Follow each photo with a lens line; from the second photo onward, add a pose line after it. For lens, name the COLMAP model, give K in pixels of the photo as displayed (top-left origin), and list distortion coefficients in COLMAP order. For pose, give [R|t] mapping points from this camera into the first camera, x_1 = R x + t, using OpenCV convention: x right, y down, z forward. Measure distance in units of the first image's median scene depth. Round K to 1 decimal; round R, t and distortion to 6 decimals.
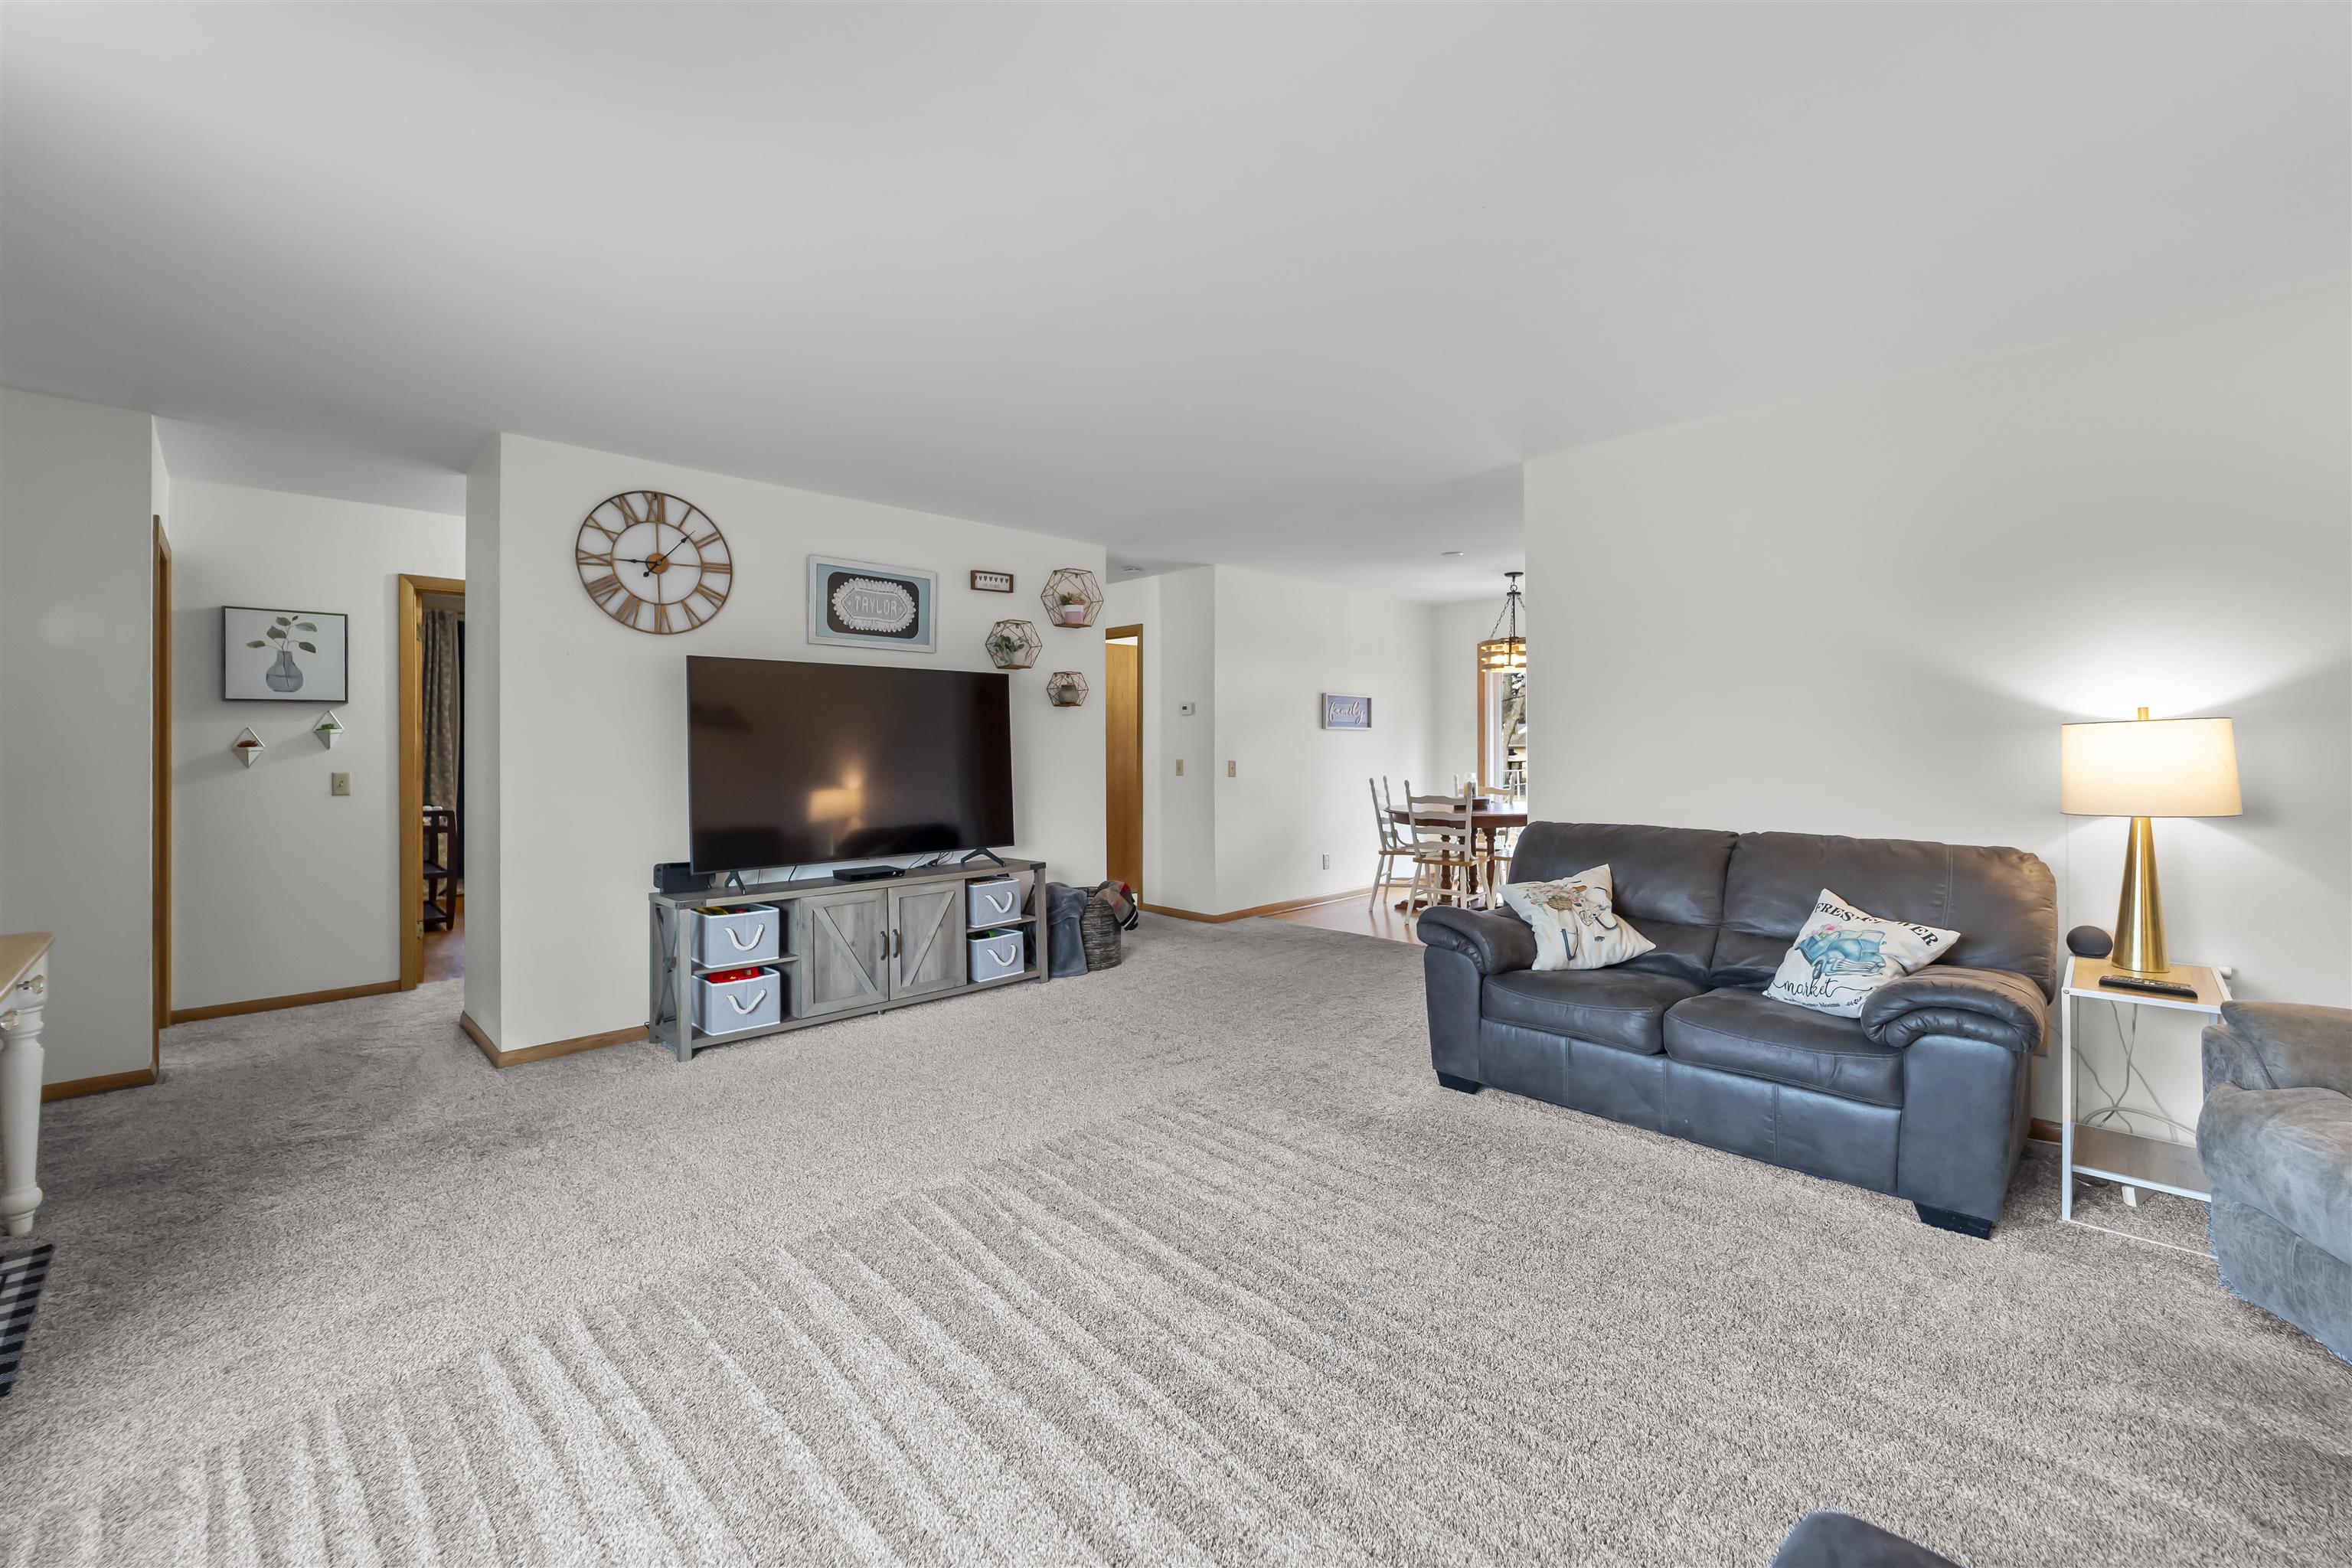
lens RADIAL K [[959.4, 0, 1181.5], [0, 959.4, 741.9], [0, 0, 1]] dist [-0.000145, -0.000089]
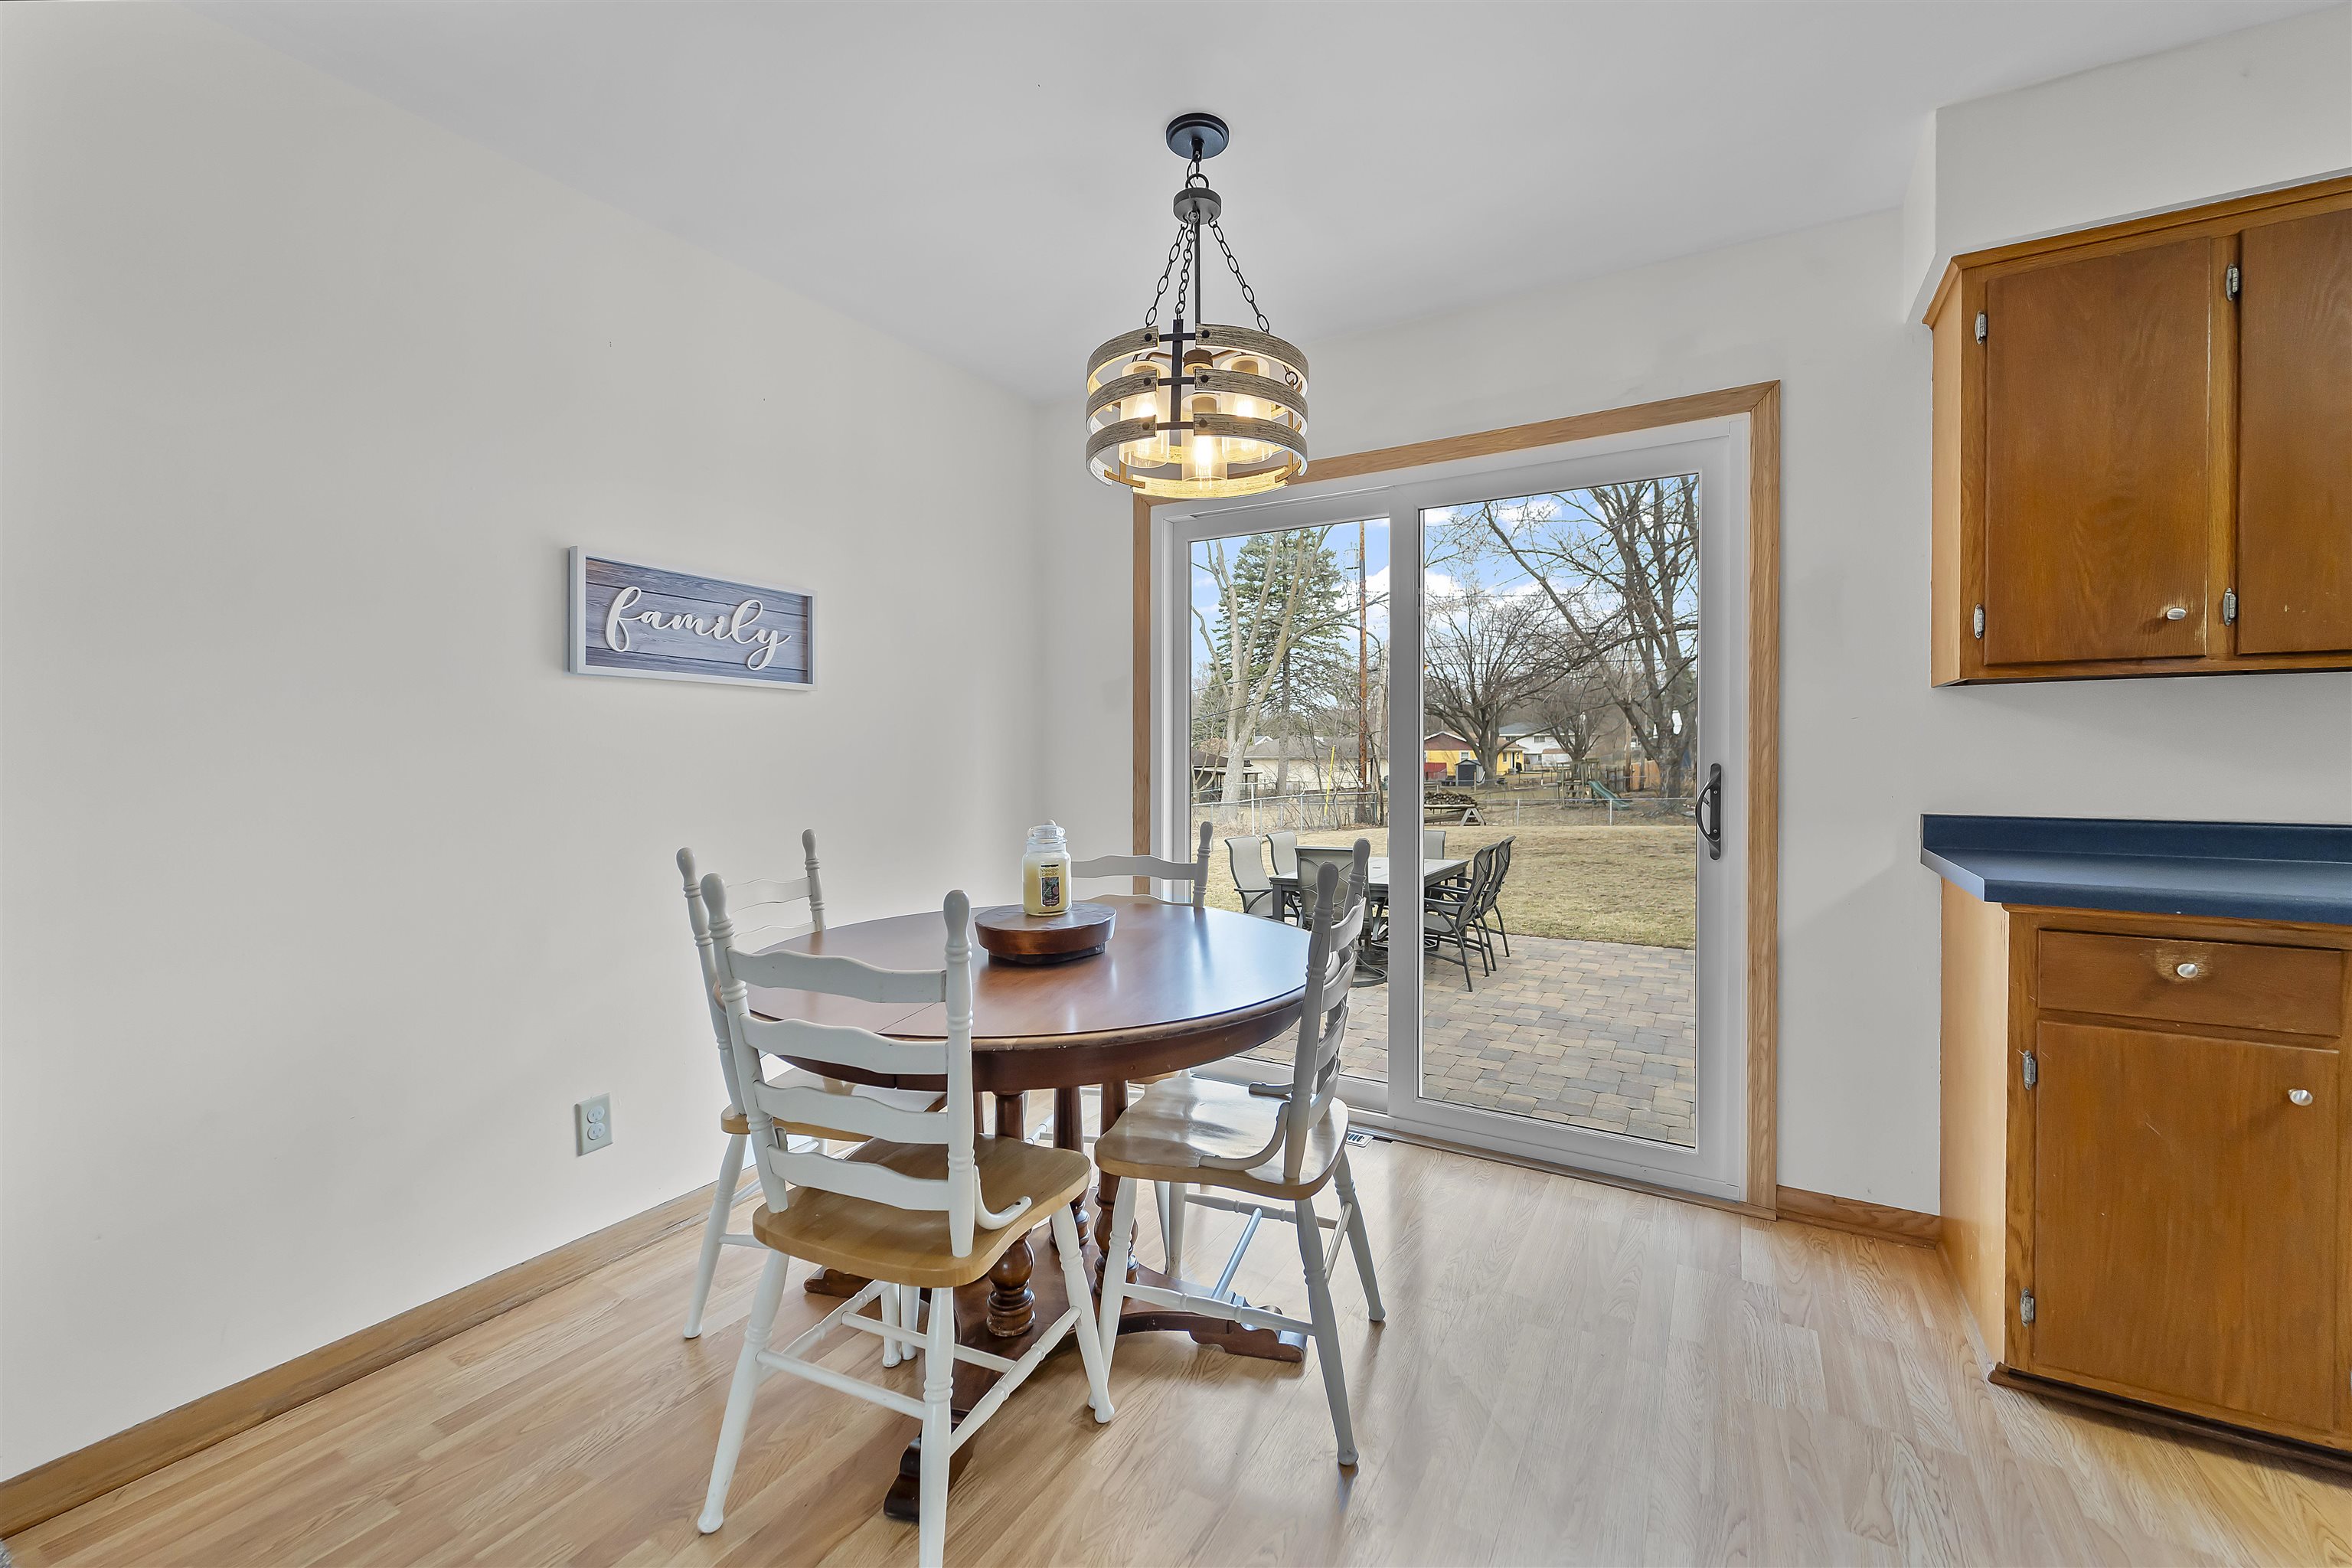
lens RADIAL K [[945.9, 0, 1178.6], [0, 945.9, 762.1], [0, 0, 1]] dist [-0.000752, -0.000259]
pose [[0.967441, 0.000019, 0.253096, 0.444969], [-0.002099, 0.999966, 0.007949, 0.018870], [-0.253088, -0.008221, 0.967408, 1.200528]]
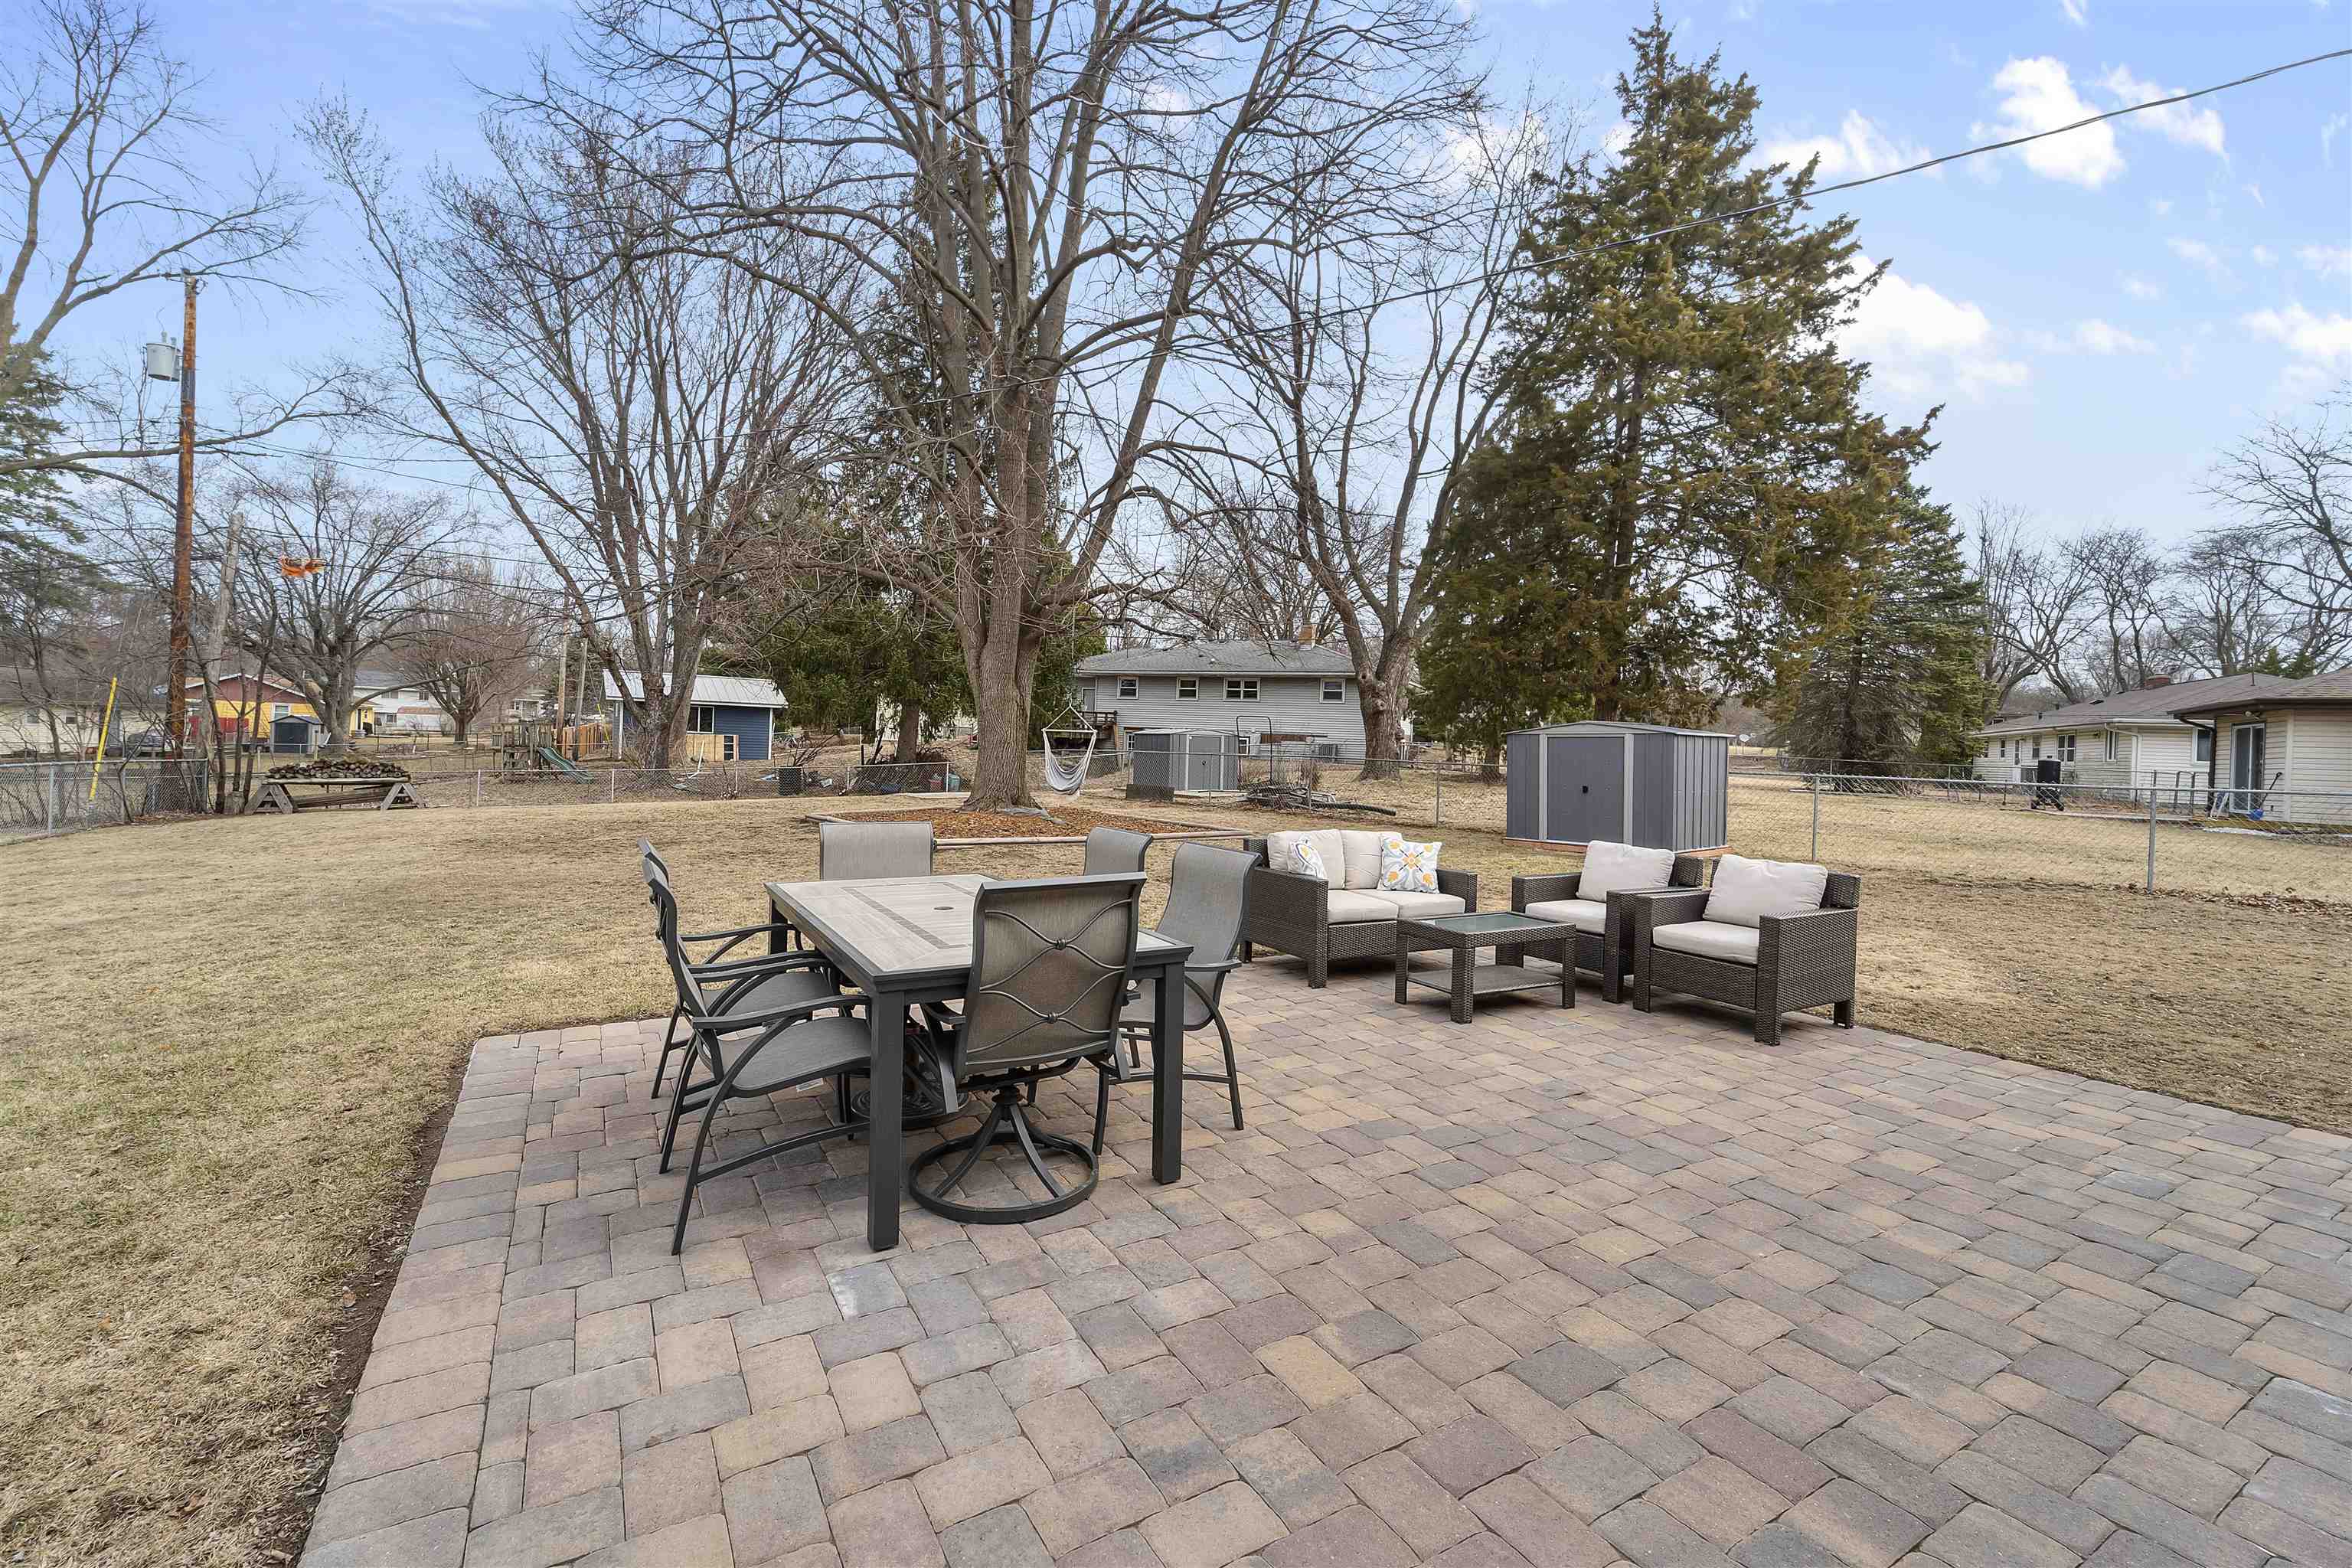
lens RADIAL K [[981.3, 0, 1169.8], [0, 981.3, 741.5], [0, 0, 1]] dist [-0.001671, -0.000240]
pose [[0.251718, 0.016621, 0.967658, 0.468787], [-0.039202, 0.999207, -0.006965, 0.083712], [-0.967006, -0.036181, 0.252170, 2.469138]]
